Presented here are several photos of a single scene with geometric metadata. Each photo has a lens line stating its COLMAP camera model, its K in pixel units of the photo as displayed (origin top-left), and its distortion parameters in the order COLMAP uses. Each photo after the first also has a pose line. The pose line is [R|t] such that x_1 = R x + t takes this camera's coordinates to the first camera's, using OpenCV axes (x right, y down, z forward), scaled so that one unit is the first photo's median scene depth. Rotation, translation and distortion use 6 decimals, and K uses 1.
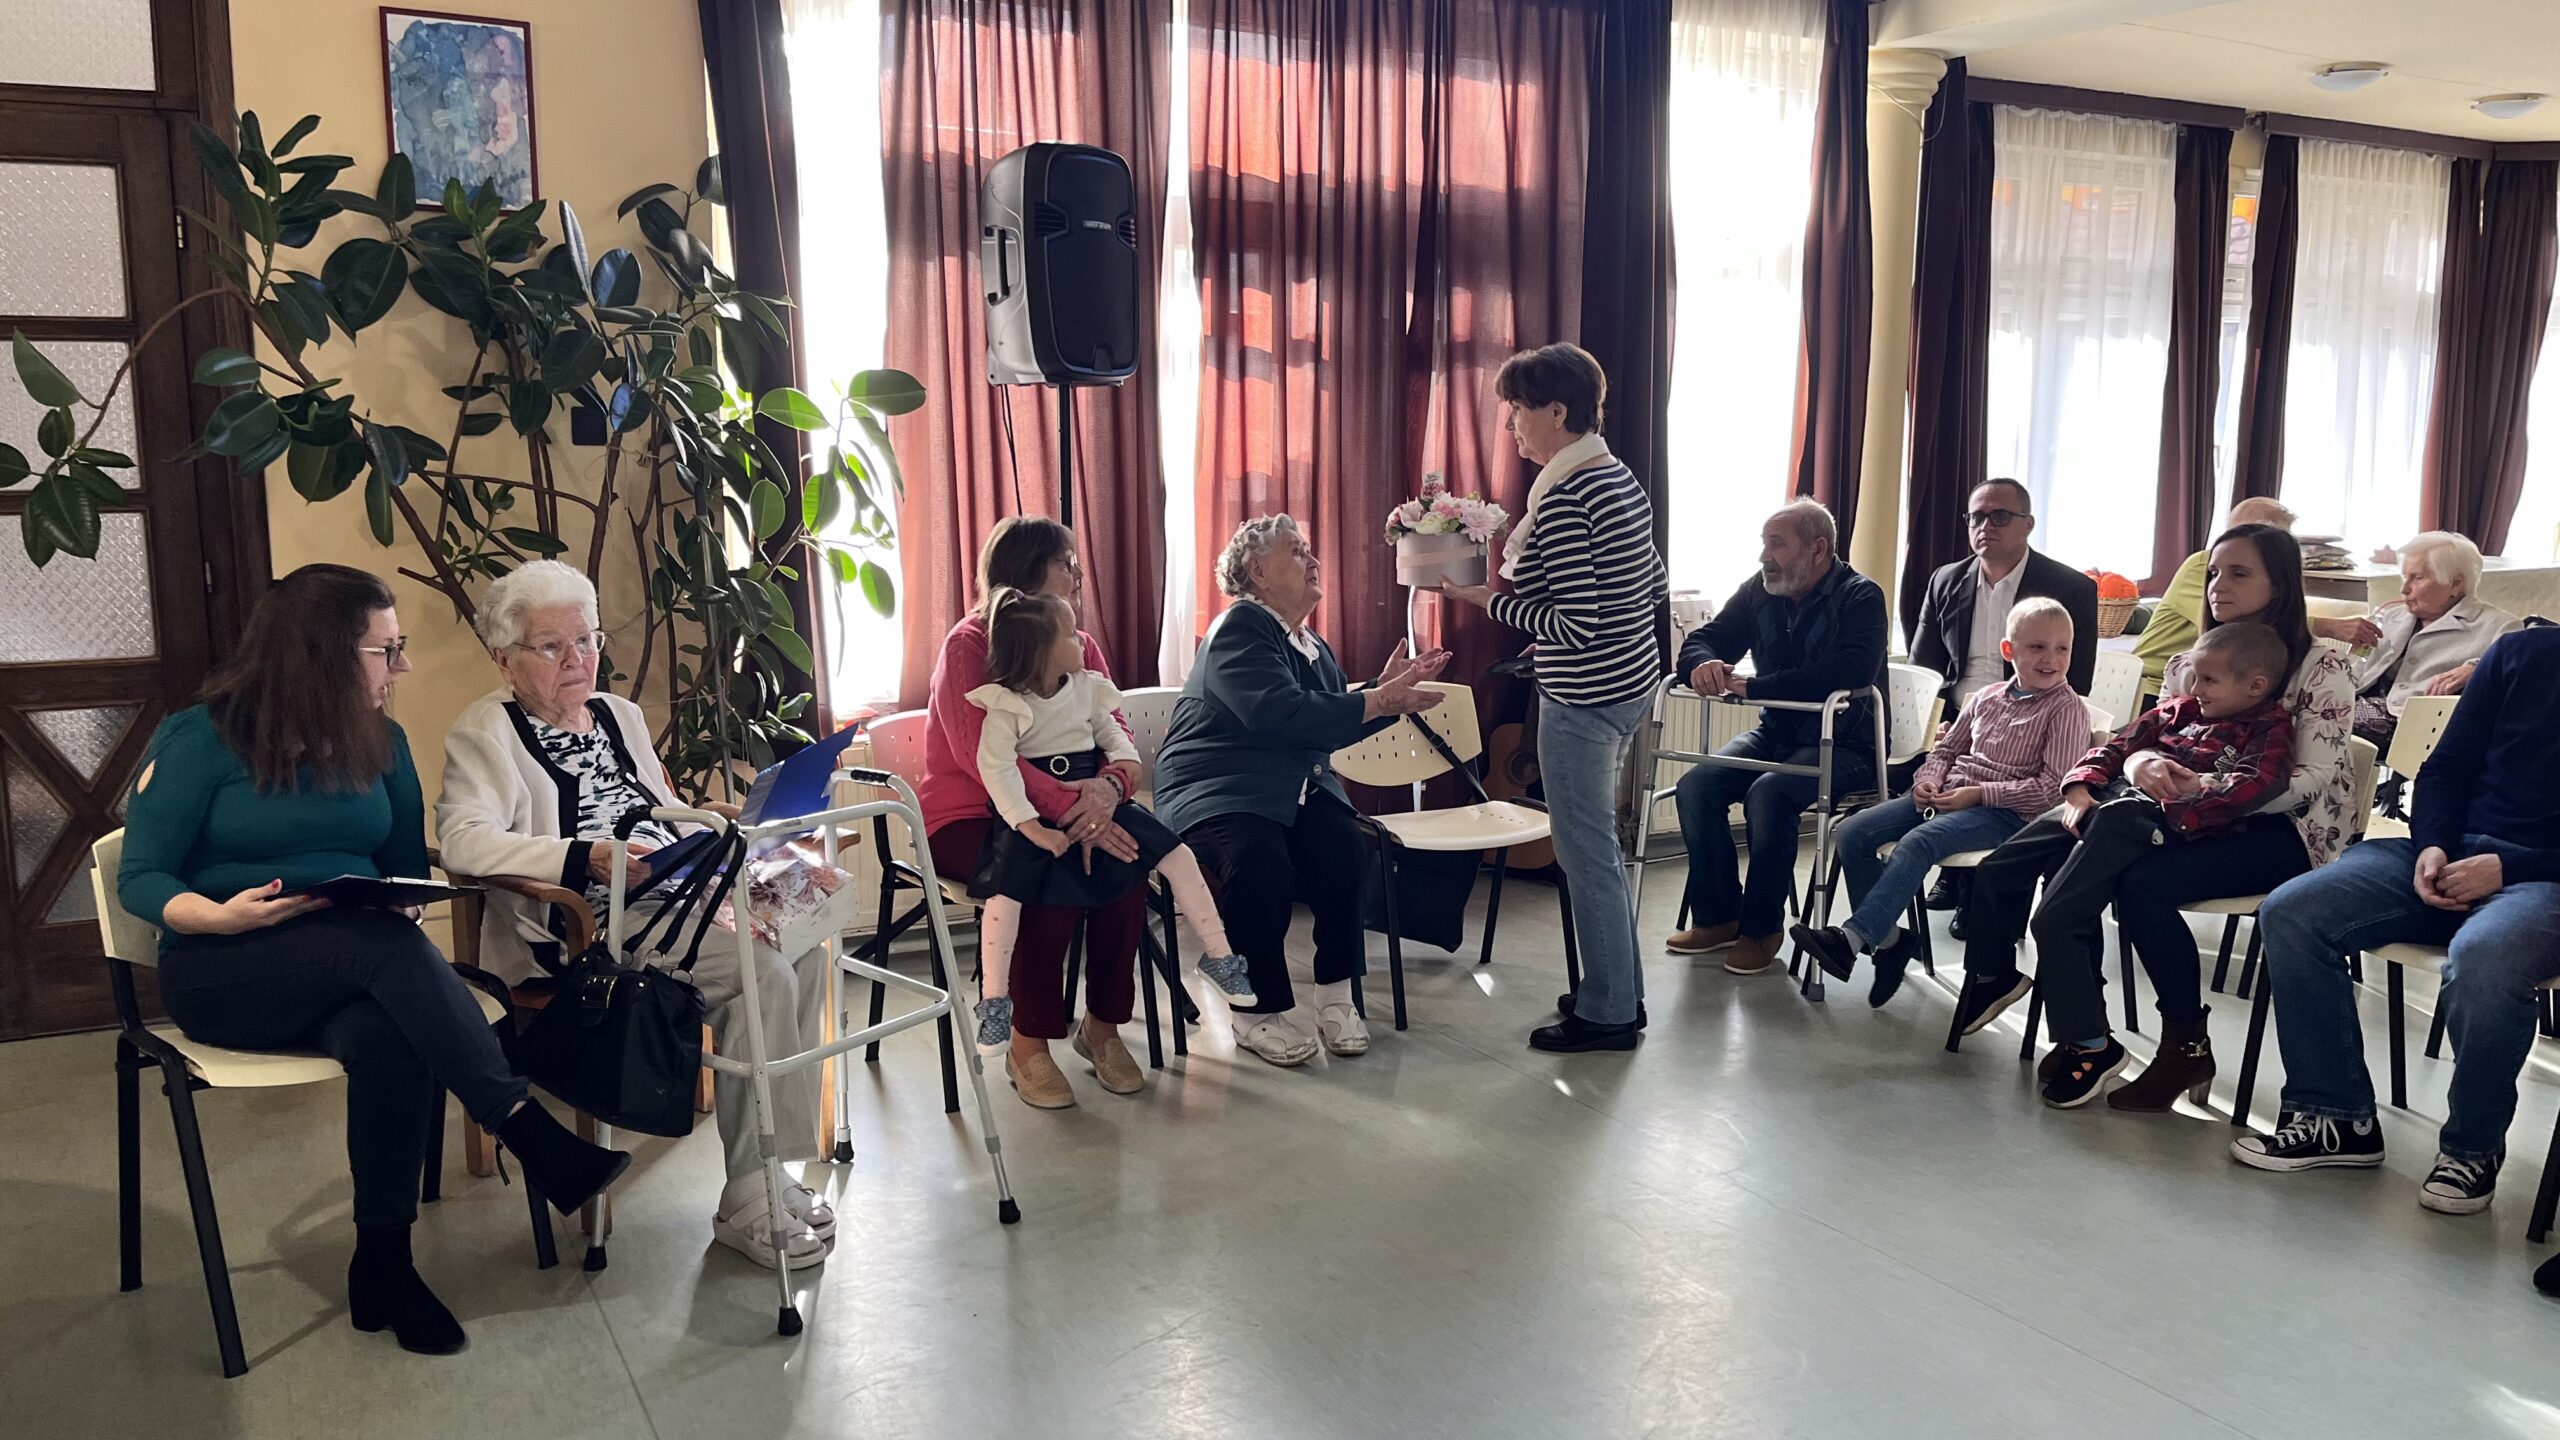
lens RADIAL K [[1922.9, 0, 1270.7], [0, 1922.9, 714.0], [0, 0, 1]] dist [0.039485, -0.026667]
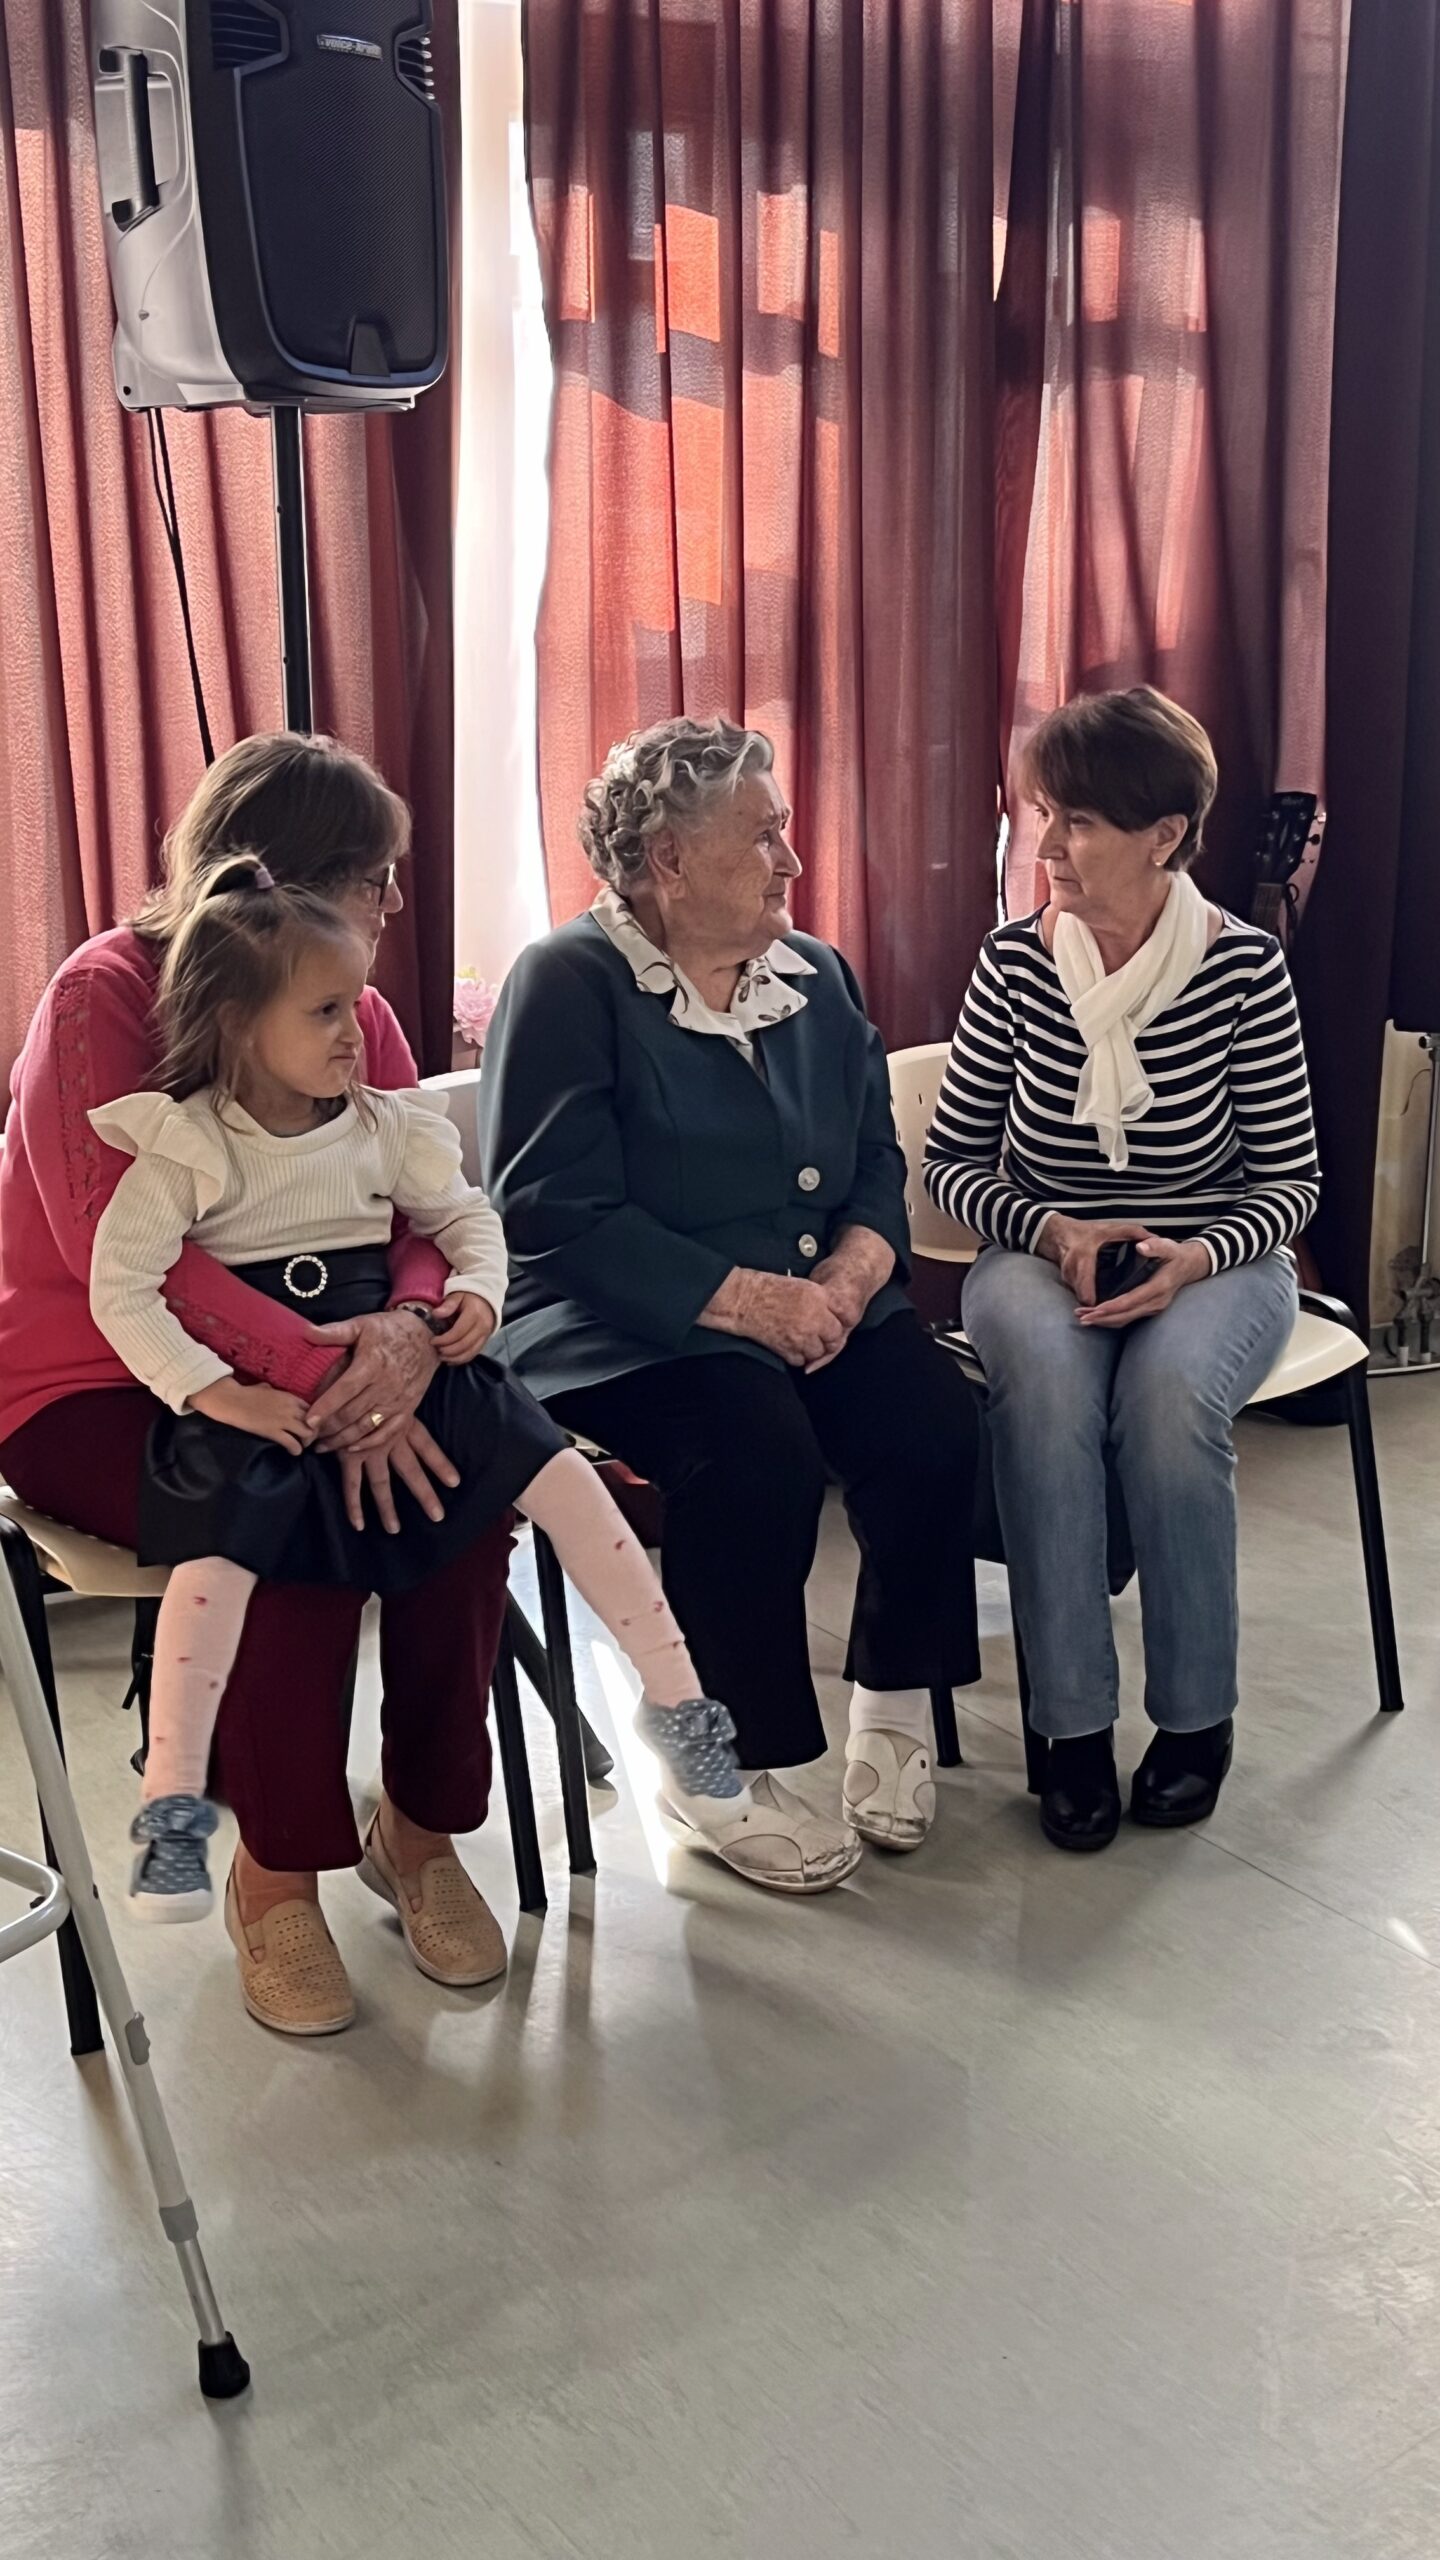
lens RADIAL K [[3118.0, 0, 756.5], [0, 3118.0, 1333.0], [0, 0, 1]] dist [0.019997, 0.000000]
pose [[0.999089, -0.017818, 0.038771, -0.029754], [0.013505, 0.993973, 0.108793, -0.033483], [-0.040475, -0.108170, 0.993308, 0.244977]]
